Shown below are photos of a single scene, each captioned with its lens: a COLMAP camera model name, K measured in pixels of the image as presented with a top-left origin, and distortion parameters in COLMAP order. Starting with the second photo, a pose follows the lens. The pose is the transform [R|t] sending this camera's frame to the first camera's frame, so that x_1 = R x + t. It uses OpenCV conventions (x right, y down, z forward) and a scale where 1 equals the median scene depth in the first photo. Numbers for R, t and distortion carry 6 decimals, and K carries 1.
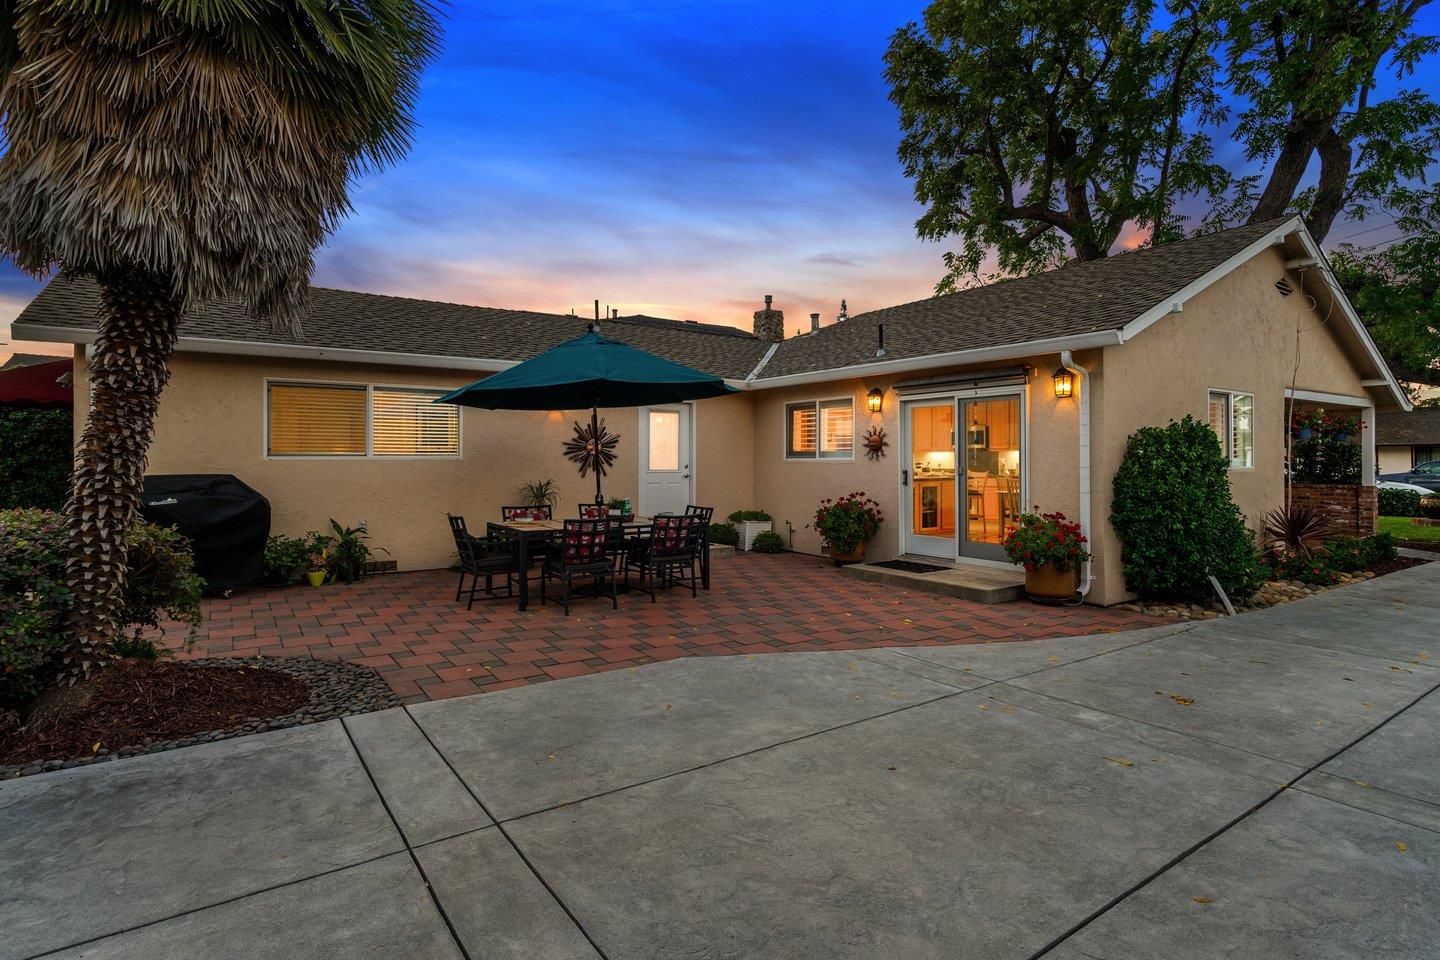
lens RADIAL K [[721.1, 0, 721.5], [0, 721.1, 459.3], [0, 0, 1]] dist [-0.000728, -0.000108]
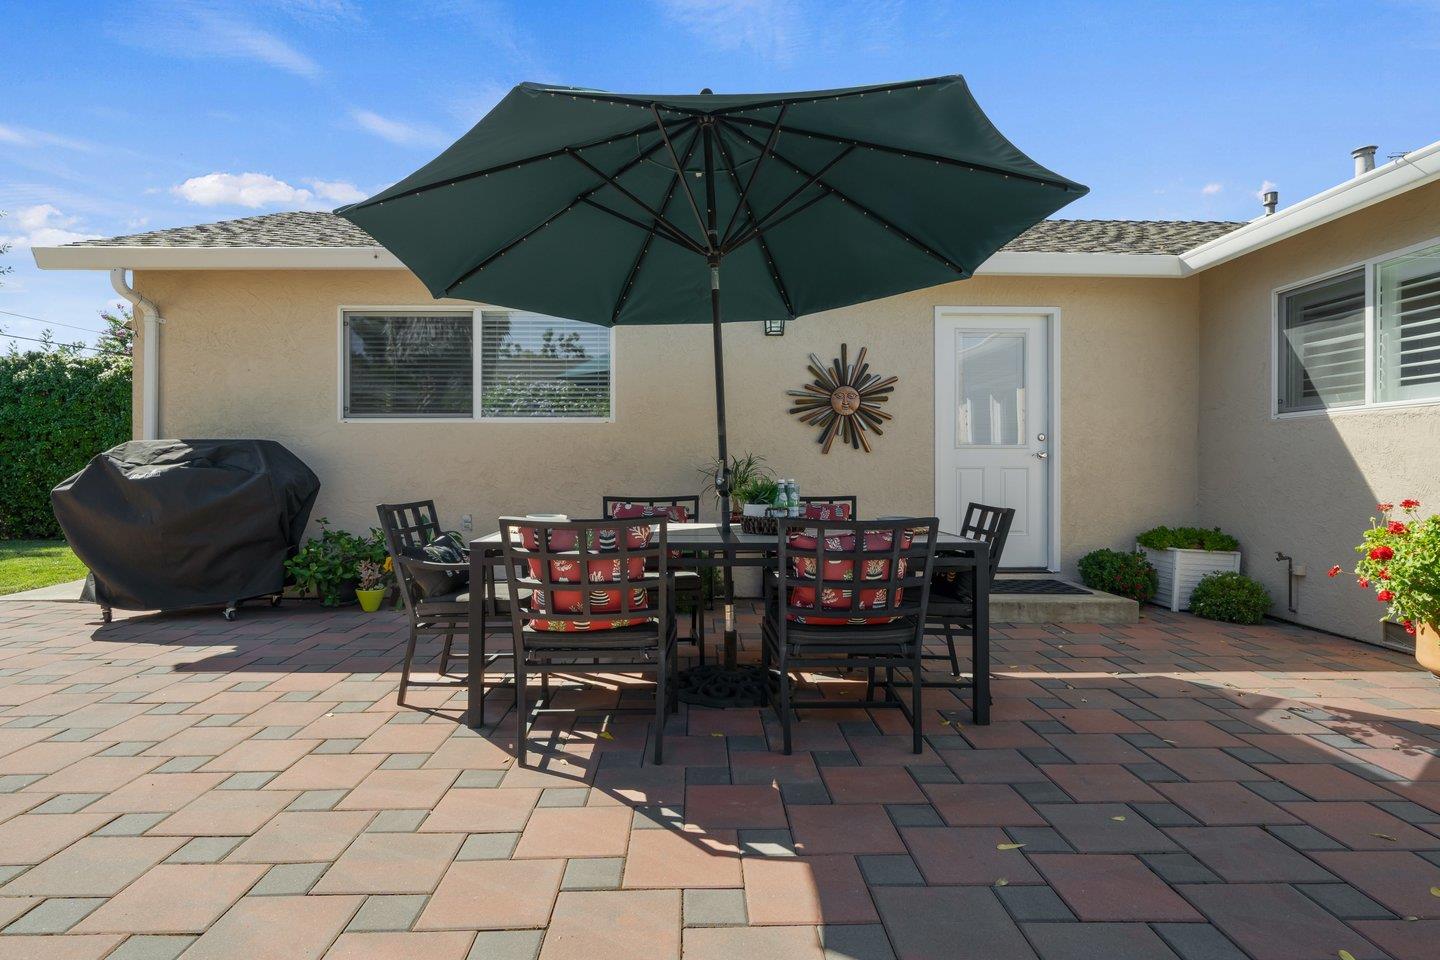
lens RADIAL K [[775.0, 0, 712.8], [0, 775.0, 462.1], [0, 0, 1]] dist [0.004045, 0.000528]
pose [[0.834138, -0.008082, -0.551496, 0.067299], [0.002834, 0.999942, -0.010368, 0.037066], [0.551548, 0.007086, 0.834113, 0.445269]]
